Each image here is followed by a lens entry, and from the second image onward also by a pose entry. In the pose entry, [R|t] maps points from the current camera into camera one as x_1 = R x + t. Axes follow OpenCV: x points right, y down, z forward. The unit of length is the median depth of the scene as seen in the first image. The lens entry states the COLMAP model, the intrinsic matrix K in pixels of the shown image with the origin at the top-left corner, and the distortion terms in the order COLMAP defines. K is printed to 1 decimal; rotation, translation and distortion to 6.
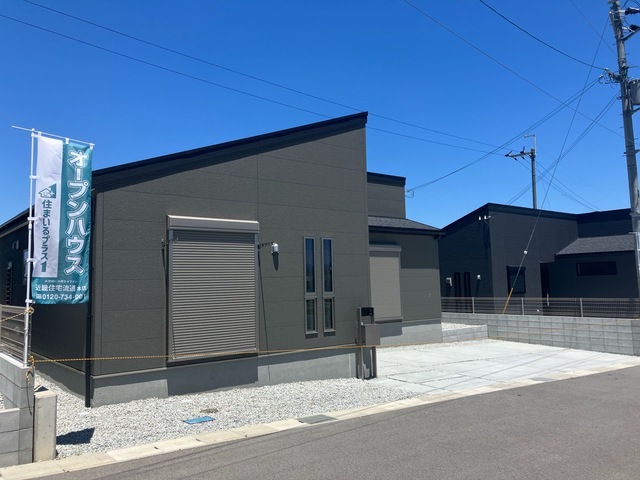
lens RADIAL K [[519.7, 0, 317.7], [0, 519.7, 235.6], [0, 0, 1]] dist [0.040164, -0.031620]
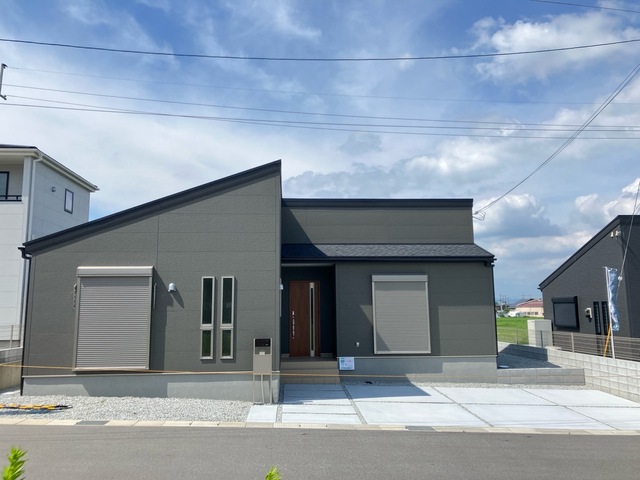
lens RADIAL K [[519.7, 0, 316.3], [0, 519.7, 238.4], [0, 0, 1]] dist [0.040164, -0.031620]
pose [[0.816197, -0.062468, -0.574387, 0.859278], [0.043154, 0.997952, -0.047212, -0.018365], [0.576160, 0.013747, 0.817221, 0.162786]]
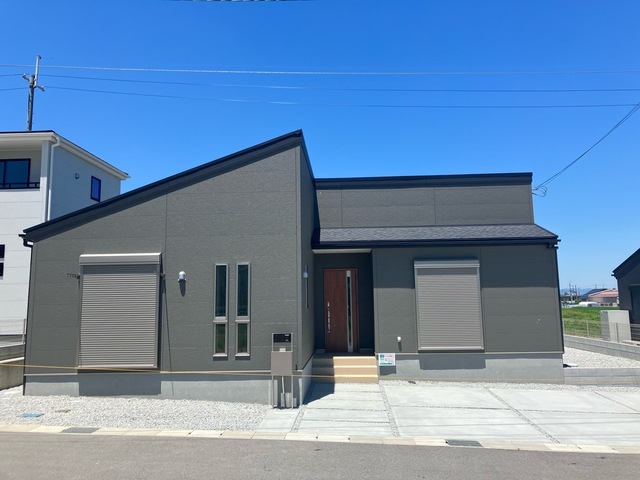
lens RADIAL K [[519.7, 0, 324.4], [0, 519.7, 235.1], [0, 0, 1]] dist [0.040164, -0.031620]
pose [[0.753403, -0.072977, -0.653497, 0.821419], [0.058560, 0.997320, -0.043861, 0.002480], [0.654947, -0.005224, 0.755657, 0.329534]]
